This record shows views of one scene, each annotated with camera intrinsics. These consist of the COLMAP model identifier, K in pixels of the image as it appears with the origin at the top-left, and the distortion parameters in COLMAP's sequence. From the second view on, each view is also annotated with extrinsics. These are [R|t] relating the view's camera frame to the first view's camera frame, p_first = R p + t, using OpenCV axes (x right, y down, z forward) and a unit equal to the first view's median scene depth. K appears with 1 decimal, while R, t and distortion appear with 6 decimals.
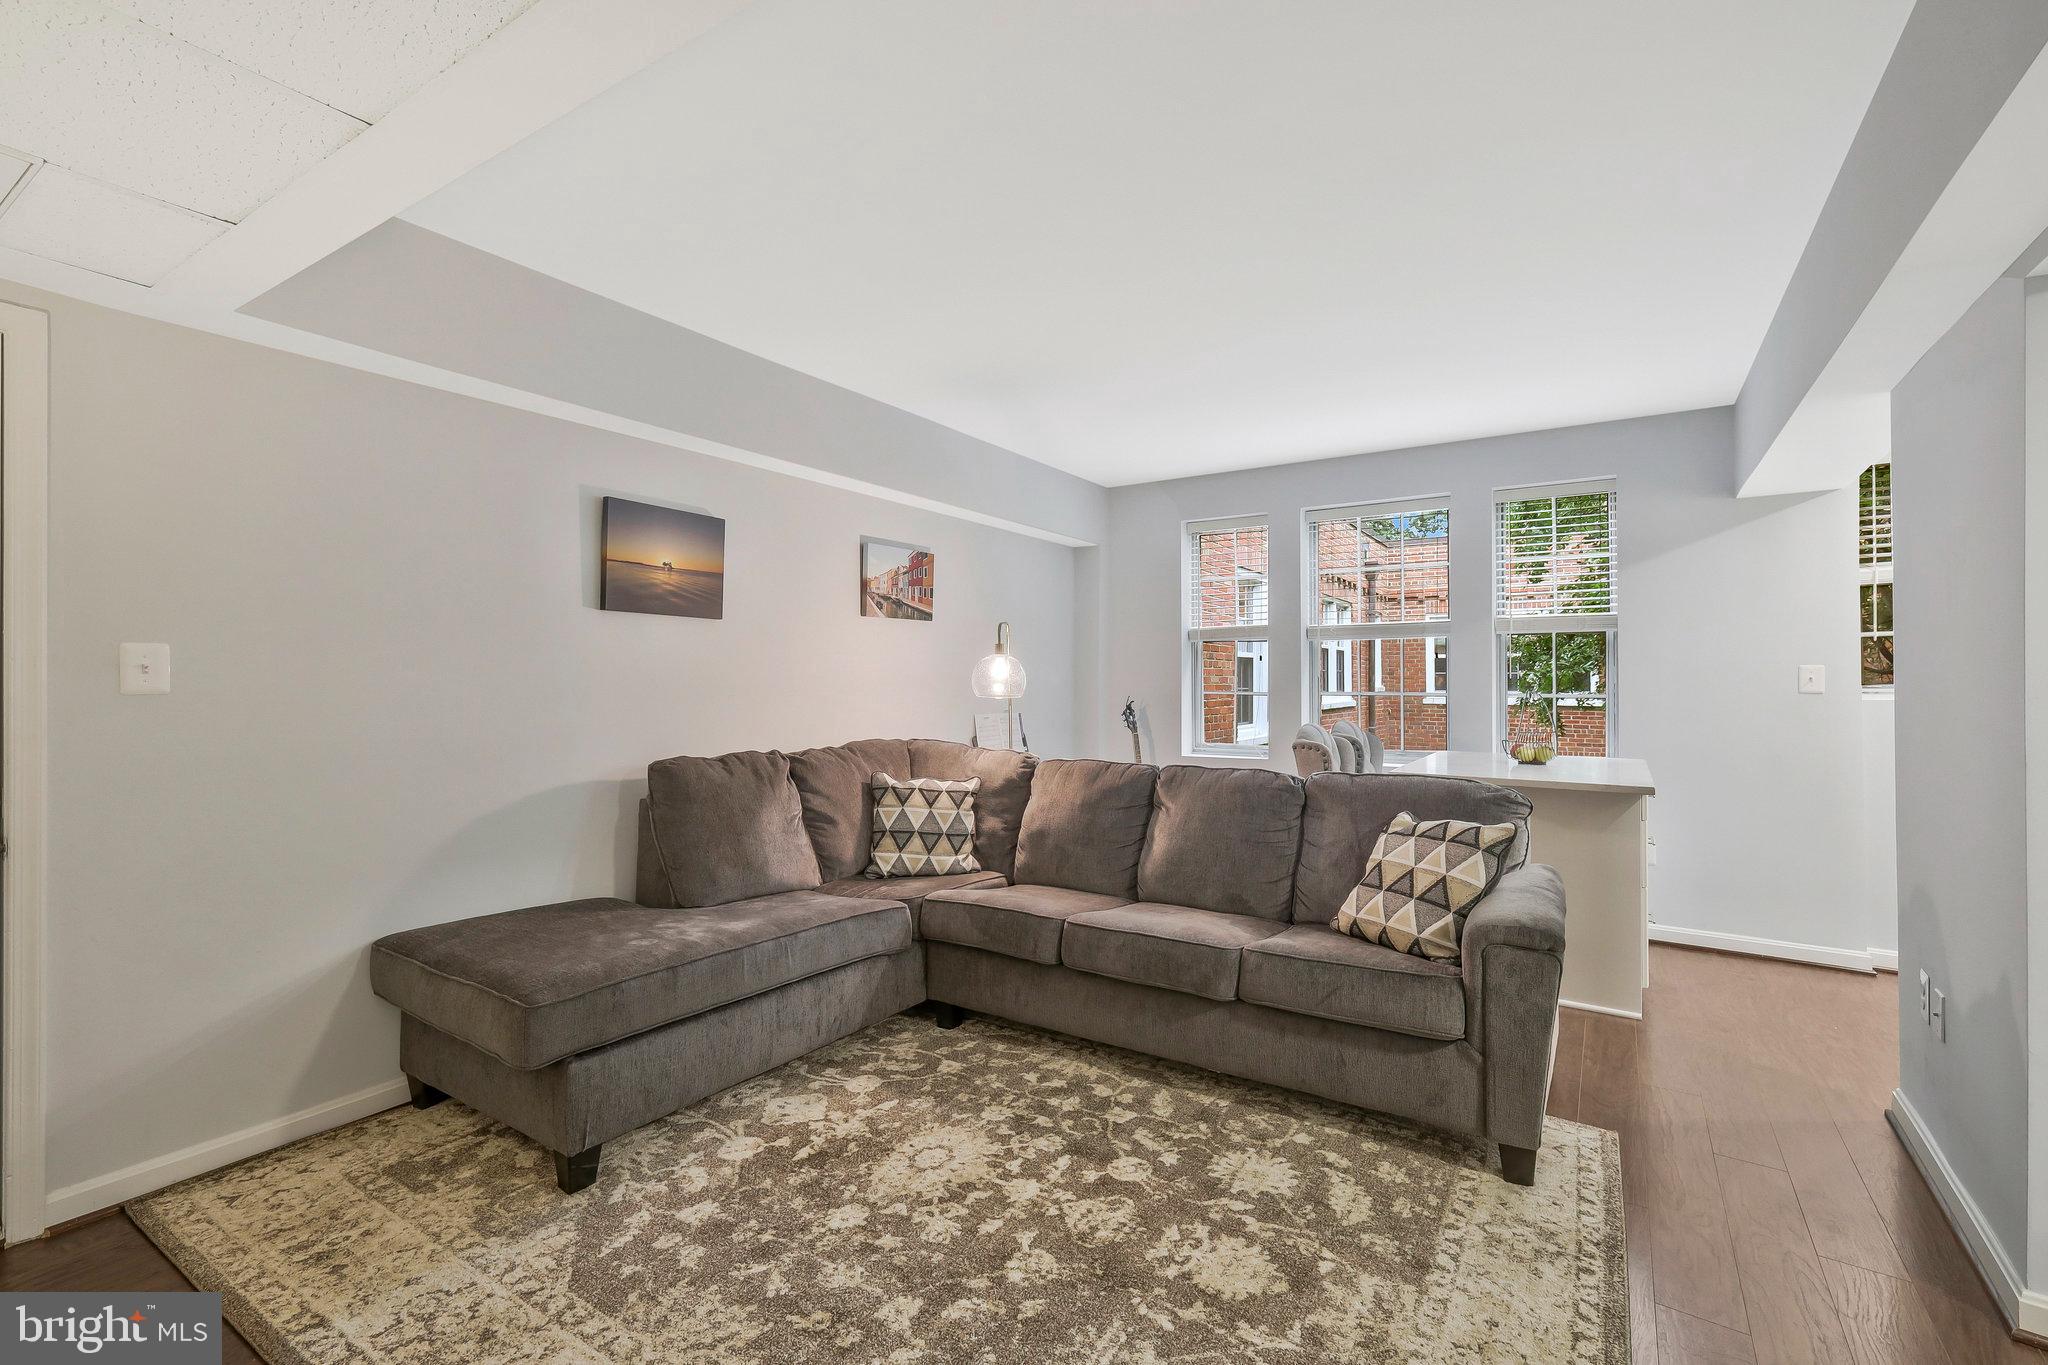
lens RADIAL K [[891.9, 0, 1014.1], [0, 891.9, 658.1], [0, 0, 1]] dist [-0.001211, -0.000236]
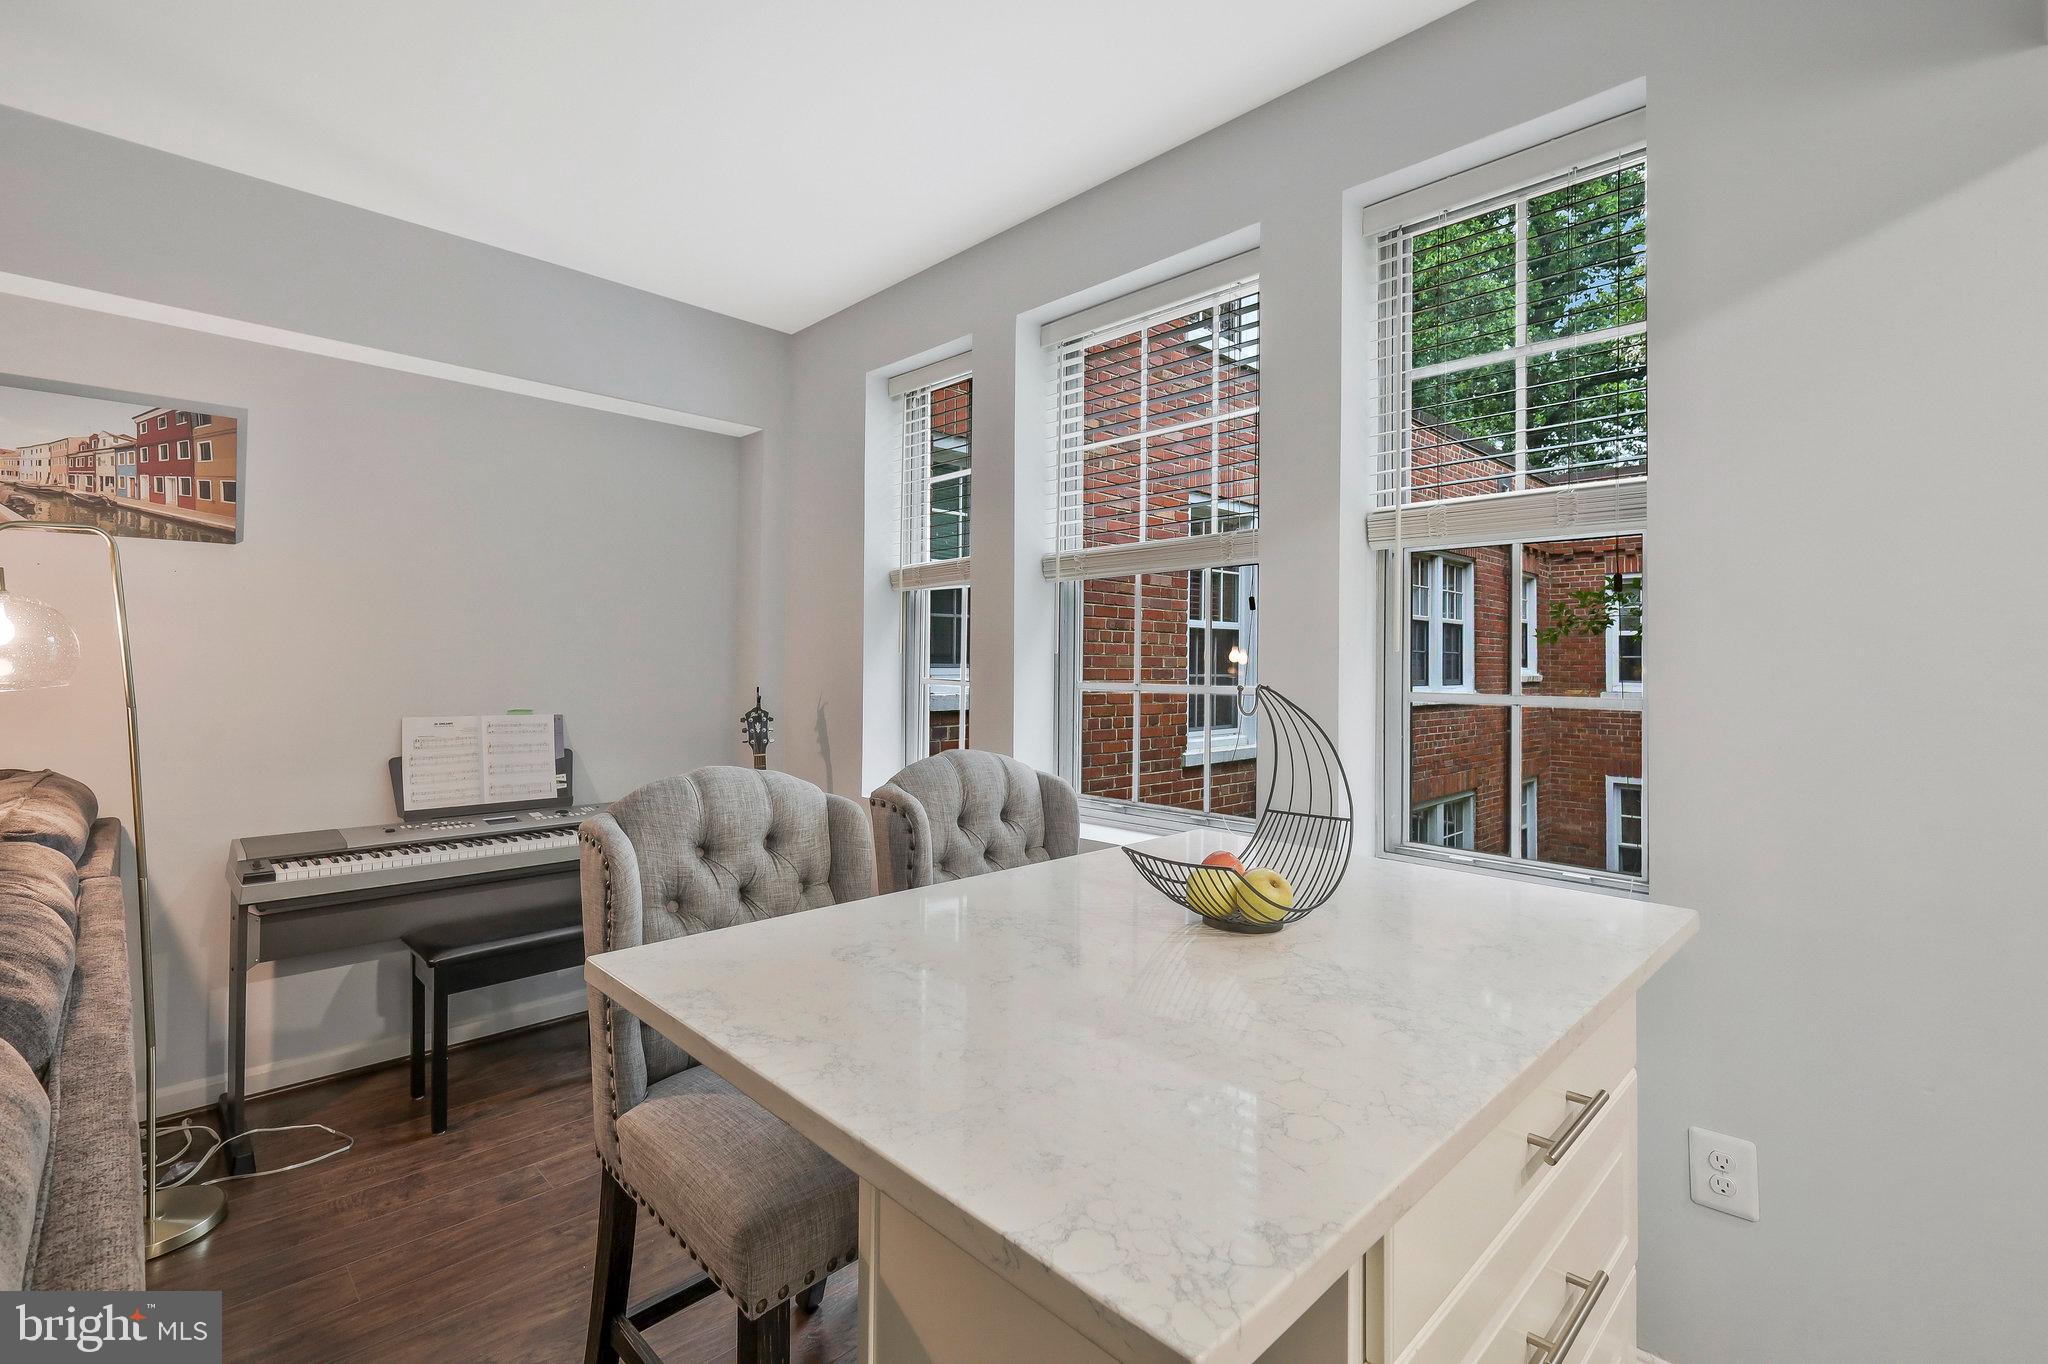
lens RADIAL K [[918.6, 0, 1012.4], [0, 918.6, 647.2], [0, 0, 1]] dist [0.002423, -0.000036]
pose [[0.978190, 0.002347, -0.207697, 0.659109], [-0.001077, 0.999980, 0.006227, 0.022001], [0.207707, -0.005868, 0.978173, 0.774214]]
